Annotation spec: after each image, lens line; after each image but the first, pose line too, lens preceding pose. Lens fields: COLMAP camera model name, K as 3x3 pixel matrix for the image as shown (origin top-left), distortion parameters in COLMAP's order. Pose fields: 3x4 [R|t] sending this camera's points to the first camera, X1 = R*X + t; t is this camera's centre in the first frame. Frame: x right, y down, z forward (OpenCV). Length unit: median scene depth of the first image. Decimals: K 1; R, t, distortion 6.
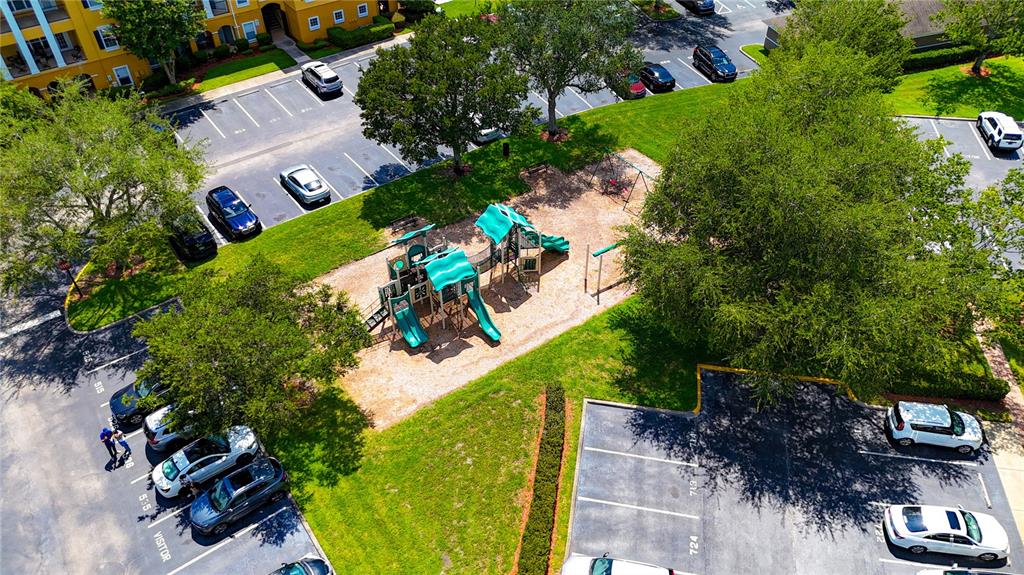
lens RADIAL K [[752.5, 0, 506.3], [0, 752.5, 285.9], [0, 0, 1]] dist [0.067552, -0.062633]
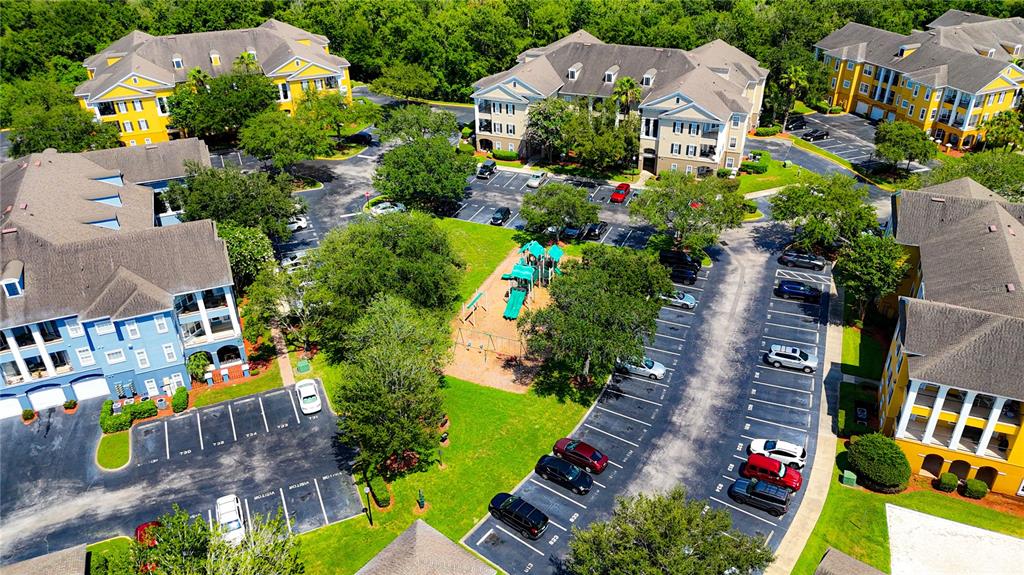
lens RADIAL K [[752.5, 0, 511.3], [0, 752.5, 298.8], [0, 0, 1]] dist [0.067552, -0.062633]
pose [[-0.850460, 0.285379, -0.441901, 0.762439], [-0.340604, 0.341447, 0.876015, -1.461620], [0.400882, 0.895529, -0.193186, 1.194255]]
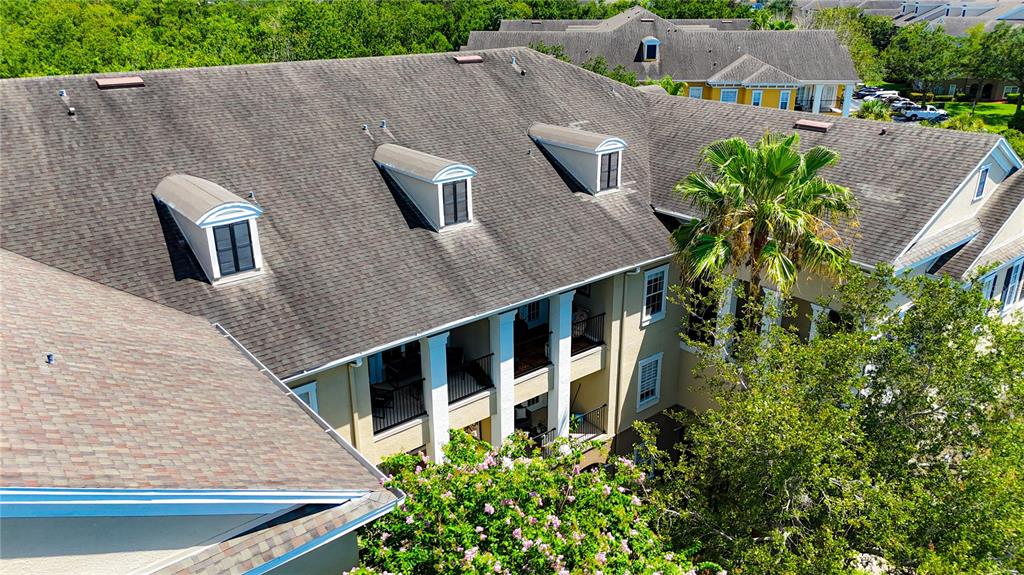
lens RADIAL K [[752.5, 0, 515.6], [0, 752.5, 286.2], [0, 0, 1]] dist [0.067552, -0.062633]
pose [[0.061193, 0.365792, -0.928683, -0.324487], [-0.664732, 0.709005, 0.235465, 0.167258], [0.744571, 0.602917, 0.286540, 0.186205]]
